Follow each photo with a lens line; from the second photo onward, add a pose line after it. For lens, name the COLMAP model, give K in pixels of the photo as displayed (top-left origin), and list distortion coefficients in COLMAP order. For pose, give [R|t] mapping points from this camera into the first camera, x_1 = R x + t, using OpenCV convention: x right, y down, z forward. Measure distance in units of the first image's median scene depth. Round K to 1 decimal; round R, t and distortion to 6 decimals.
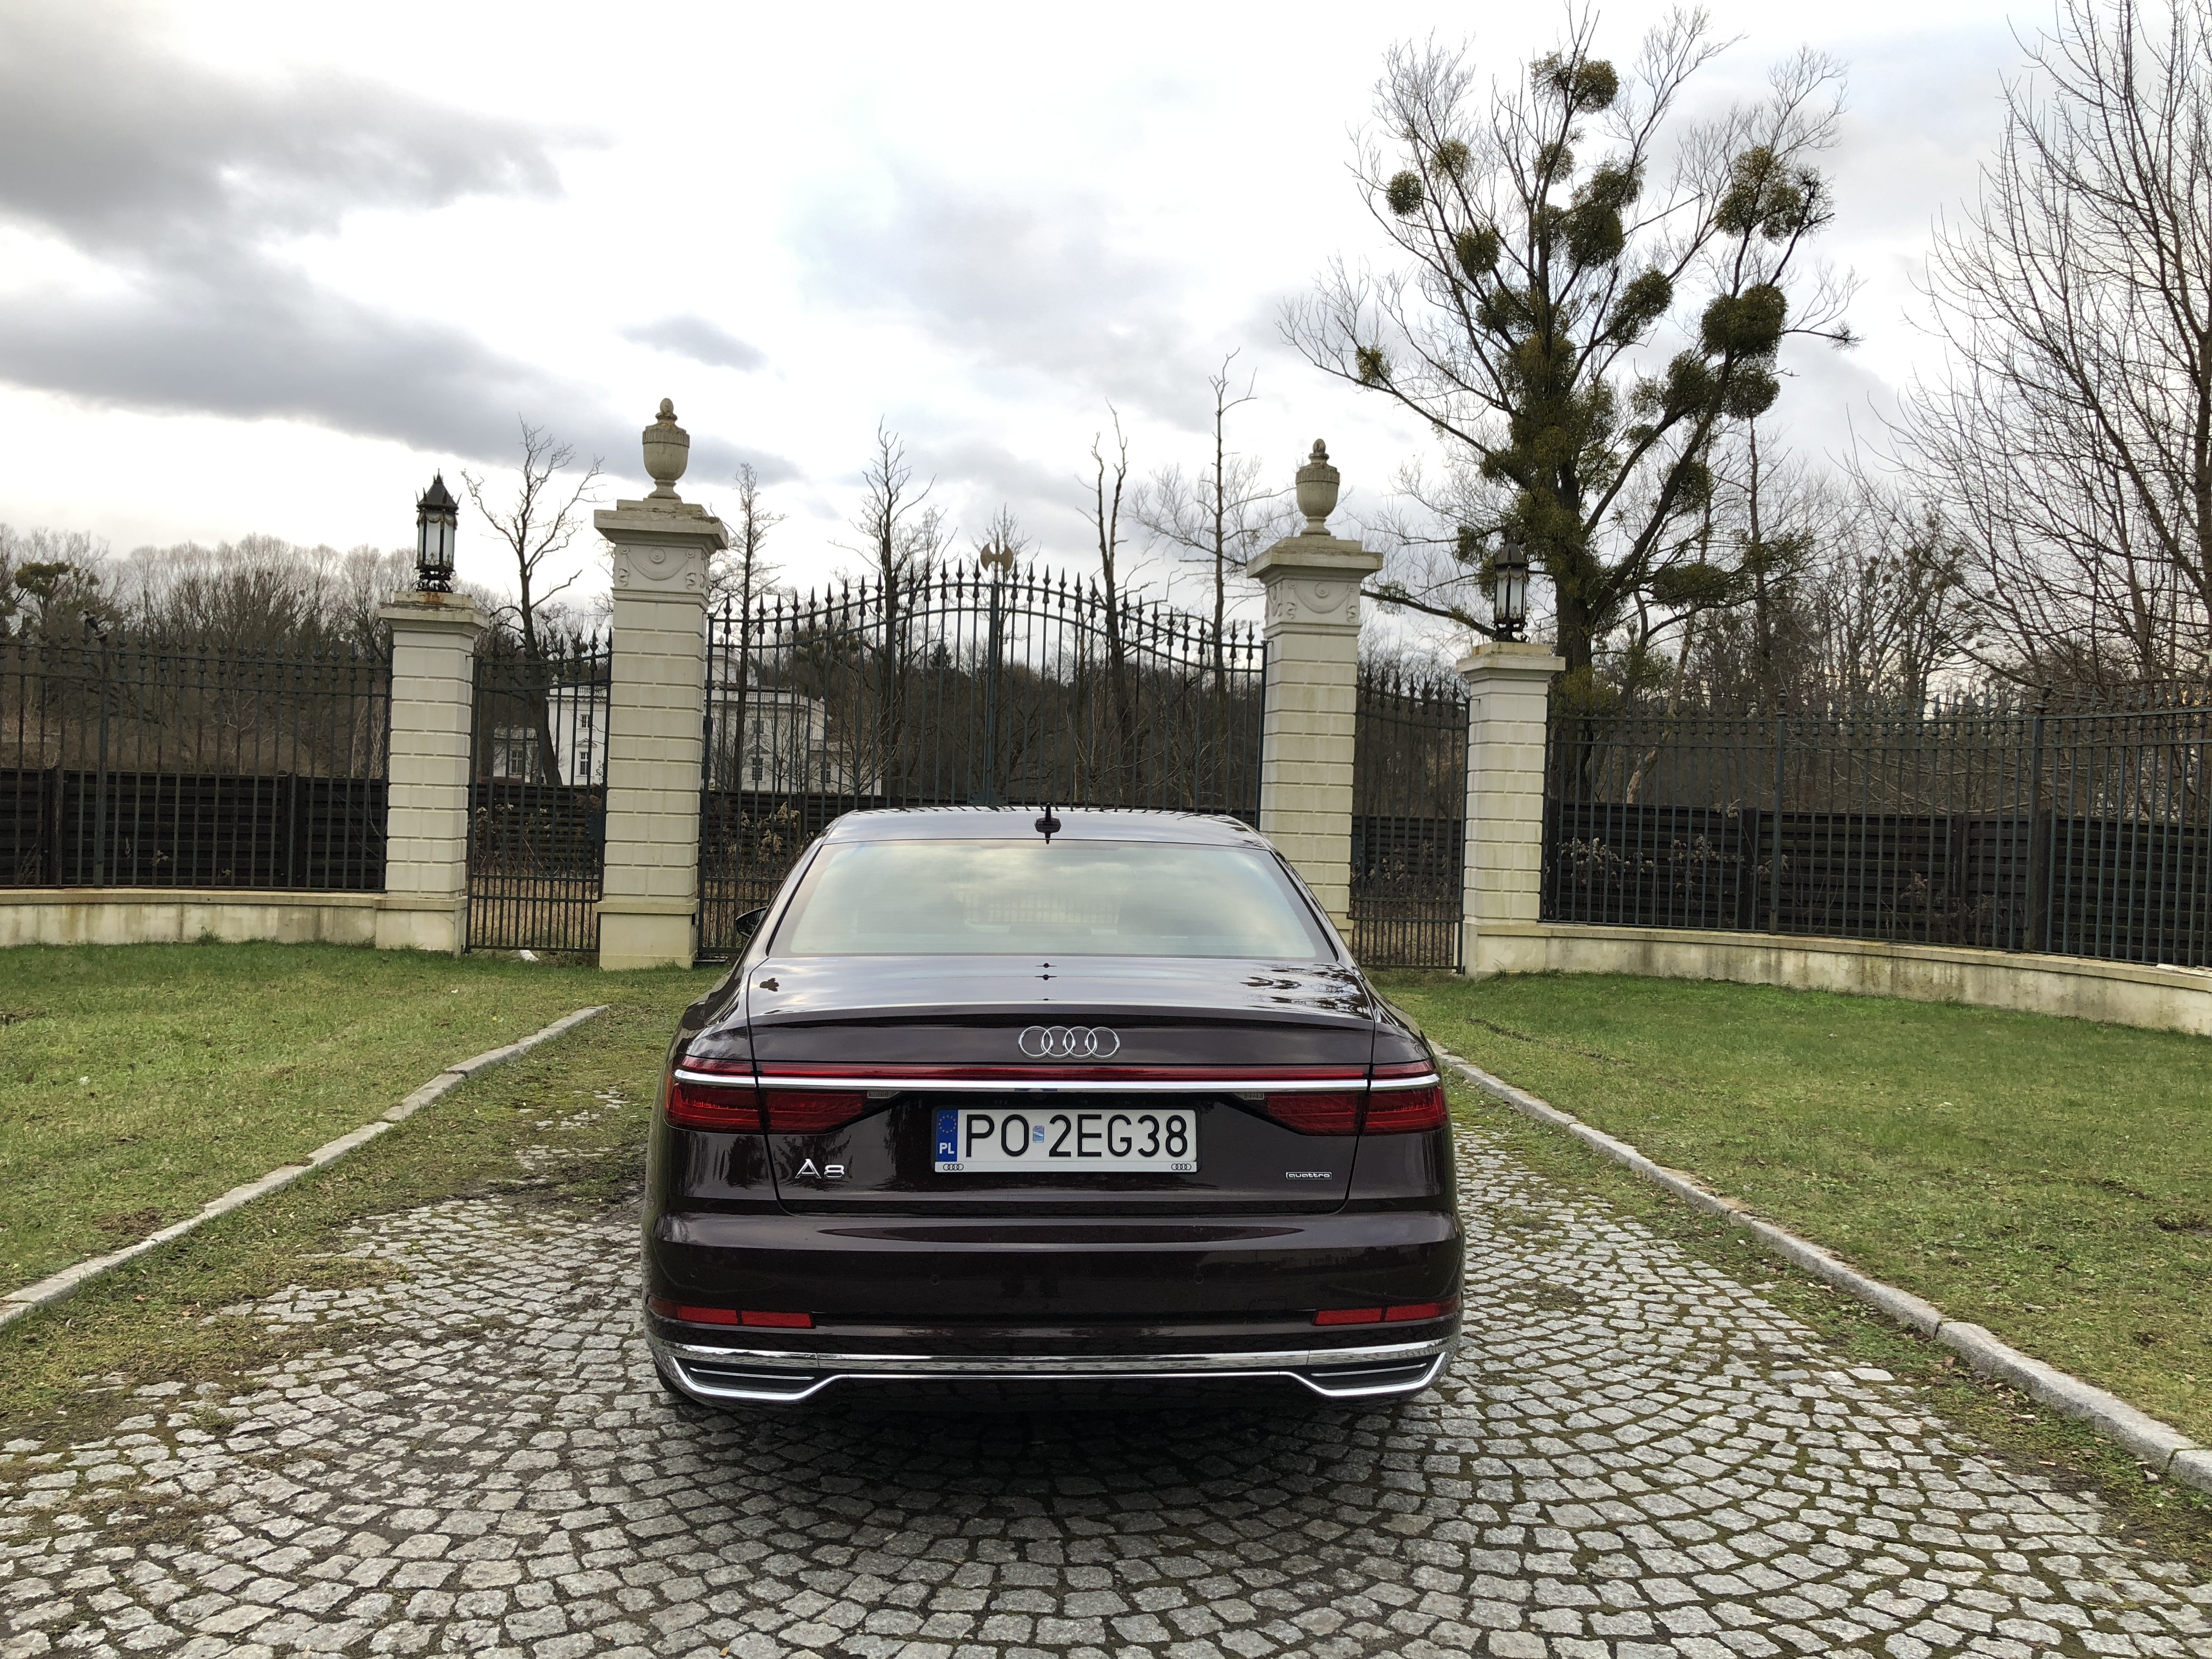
lens RADIAL K [[1795.1, 0, 1101.2], [0, 1795.1, 823.7], [0, 0, 1]] dist [0.048657, -0.055950]
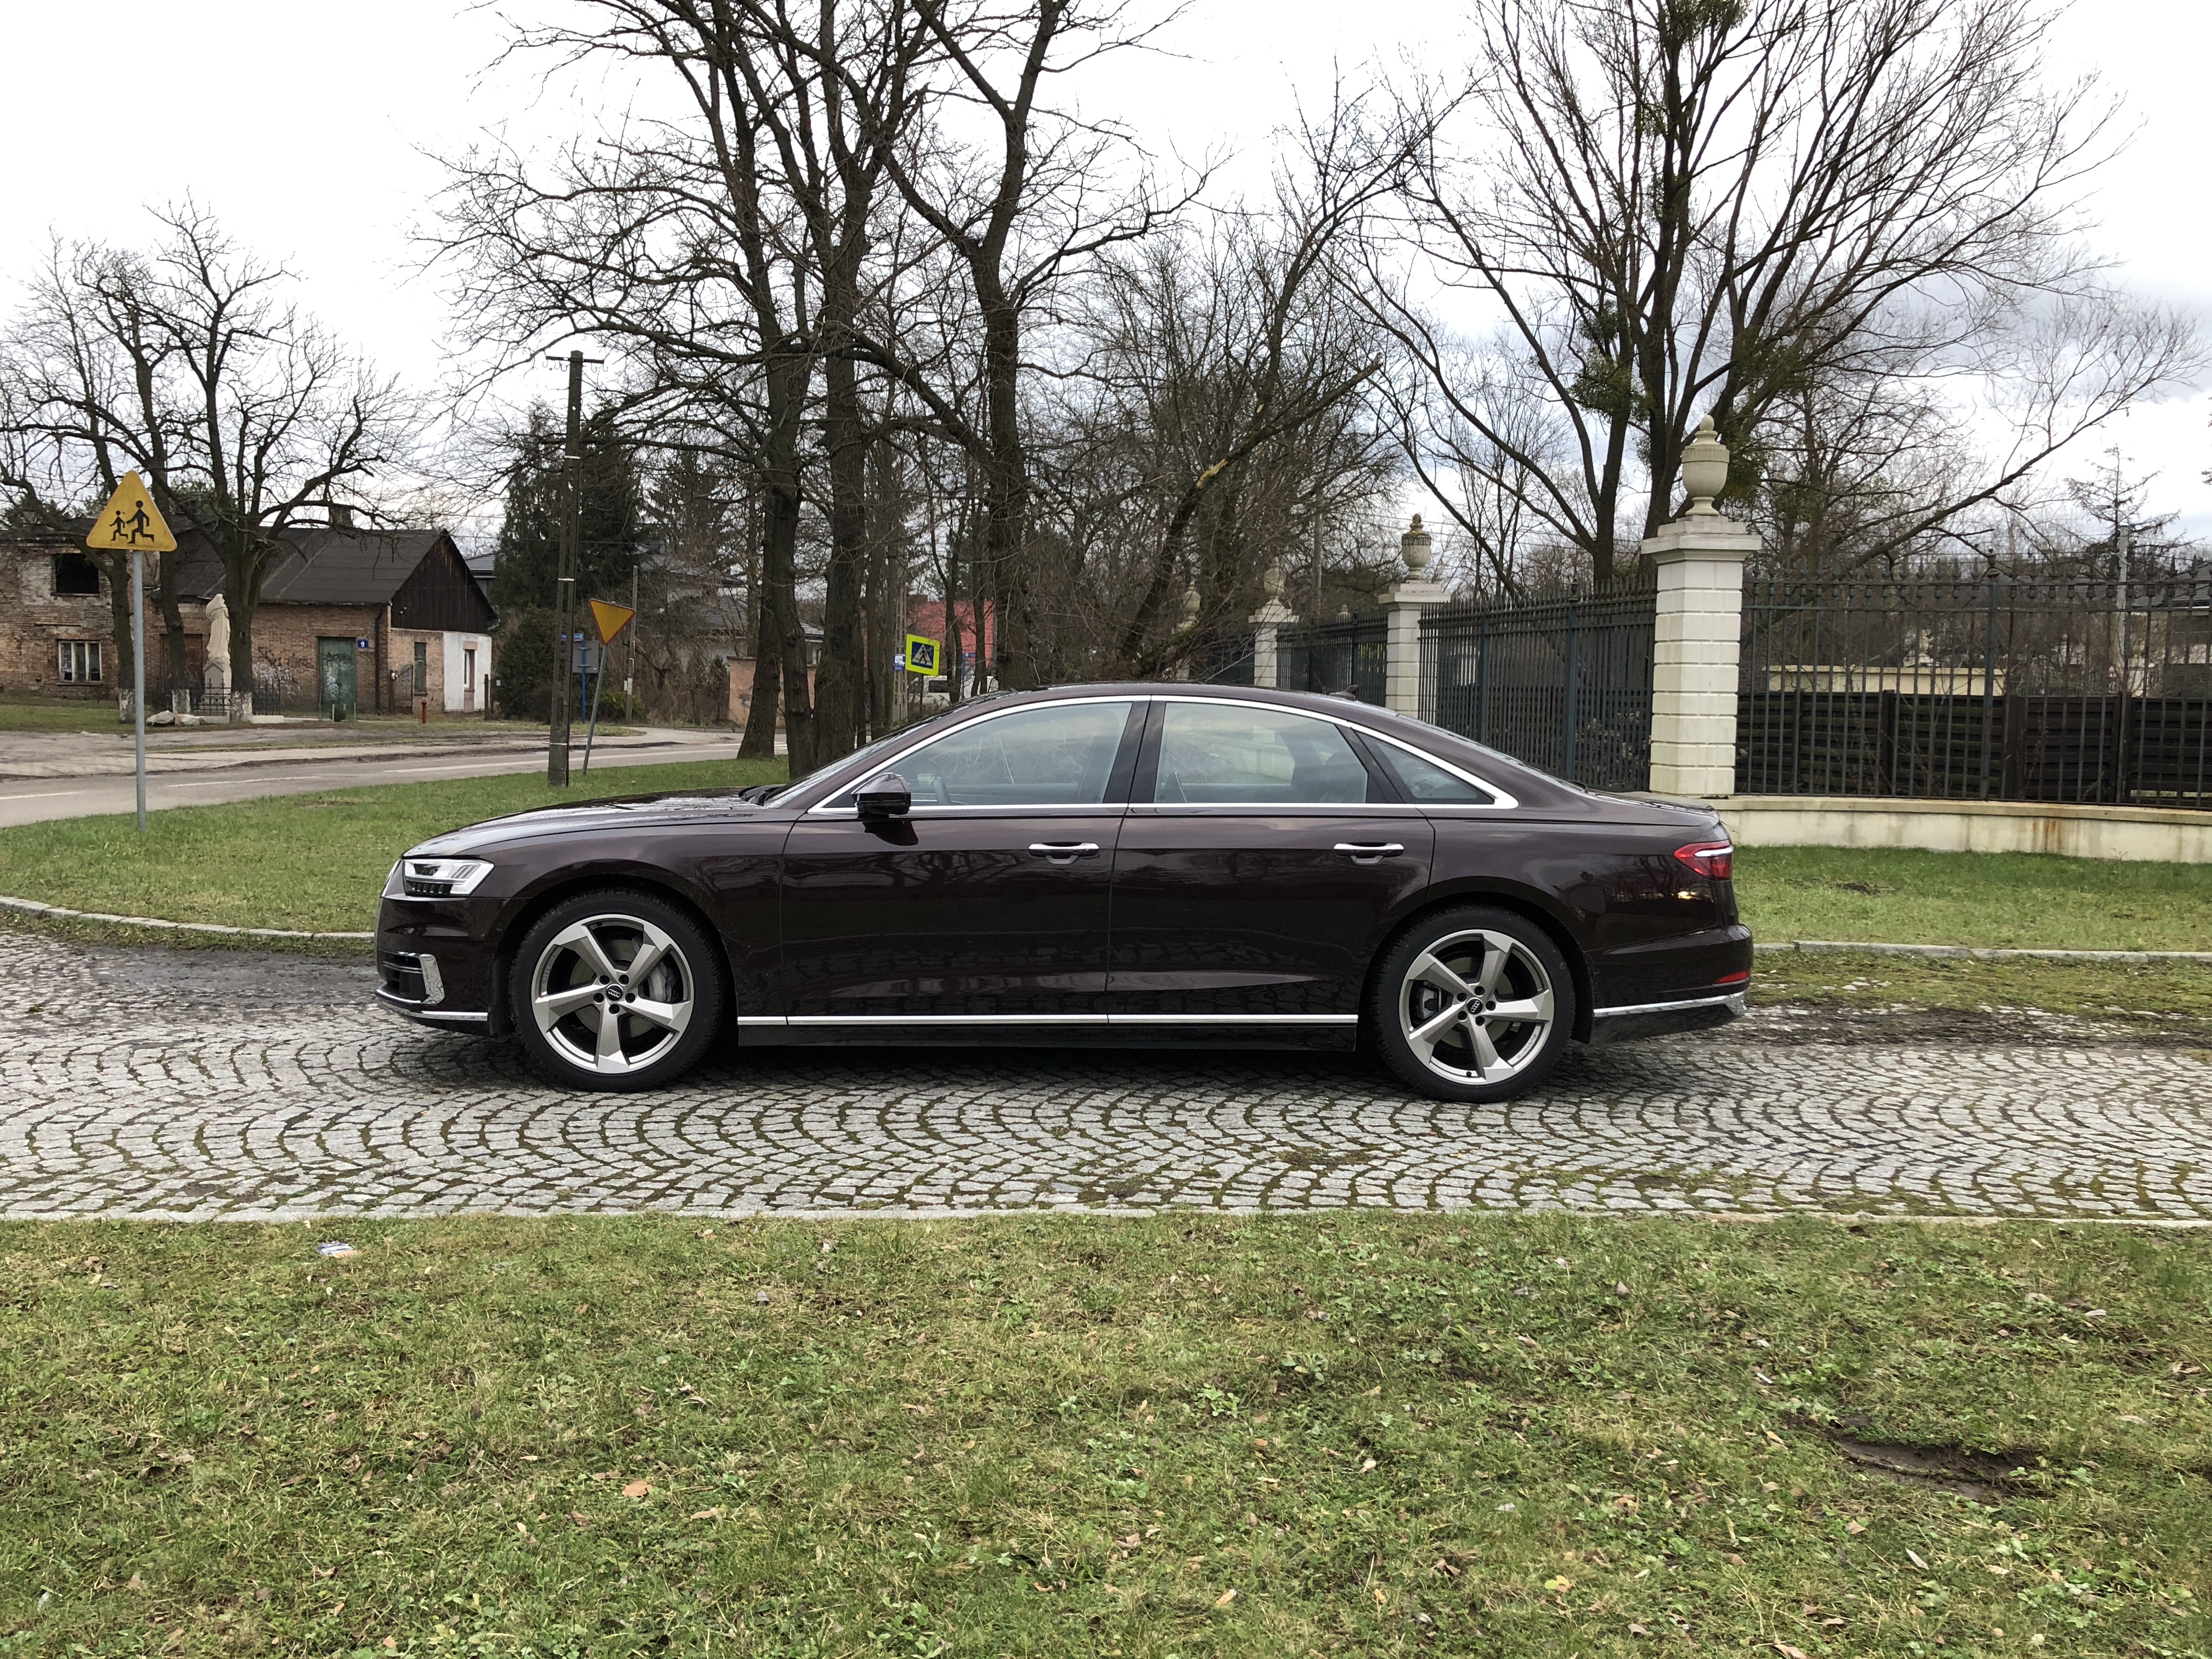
lens RADIAL K [[1798.4, 0, 1076.7], [0, 1798.4, 790.3], [0, 0, 1]] dist [0.049945, -0.002155]
pose [[-0.001472, 0.025010, -0.999686, 0.435844], [-0.028058, 0.999293, 0.025041, 0.014032], [0.999605, 0.028086, -0.000769, 0.305509]]
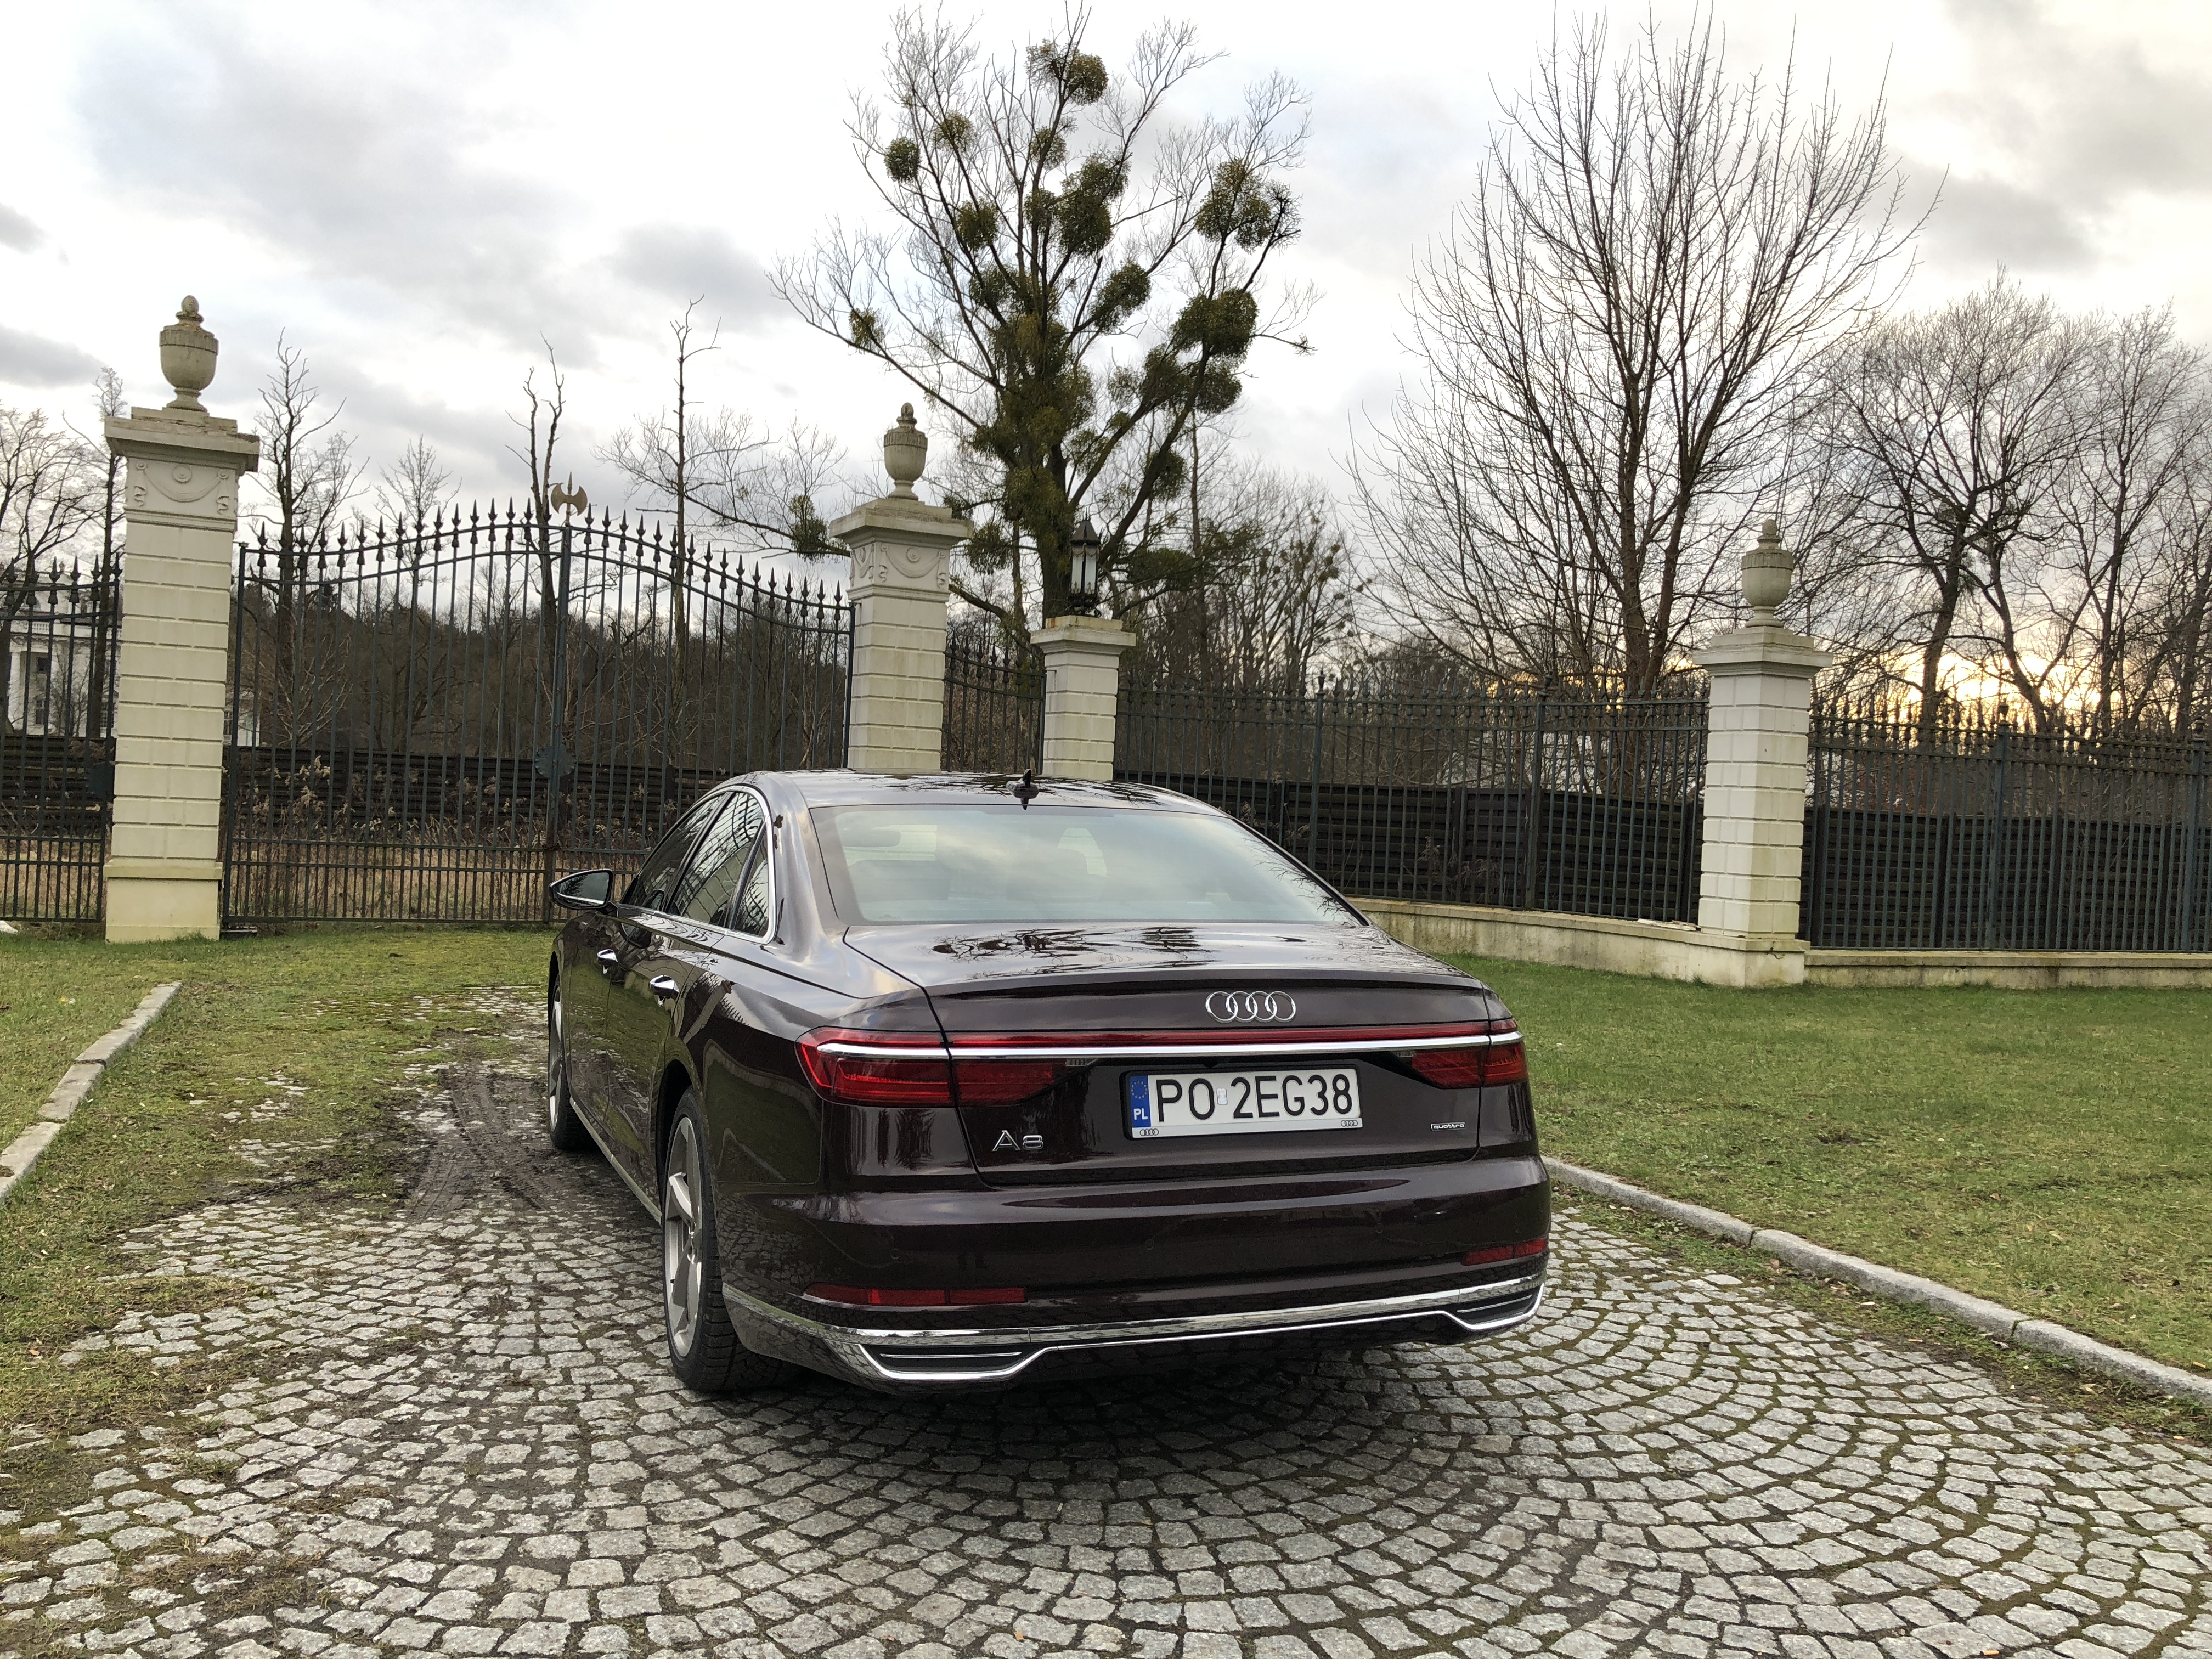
lens RADIAL K [[1795.1, 0, 1101.2], [0, 1795.1, 823.7], [0, 0, 1]] dist [0.048657, -0.055950]
pose [[0.948819, 0.008086, 0.315716, -0.095484], [-0.014552, 0.999730, 0.018129, 0.000188], [-0.315484, -0.021796, 0.948681, 0.013855]]
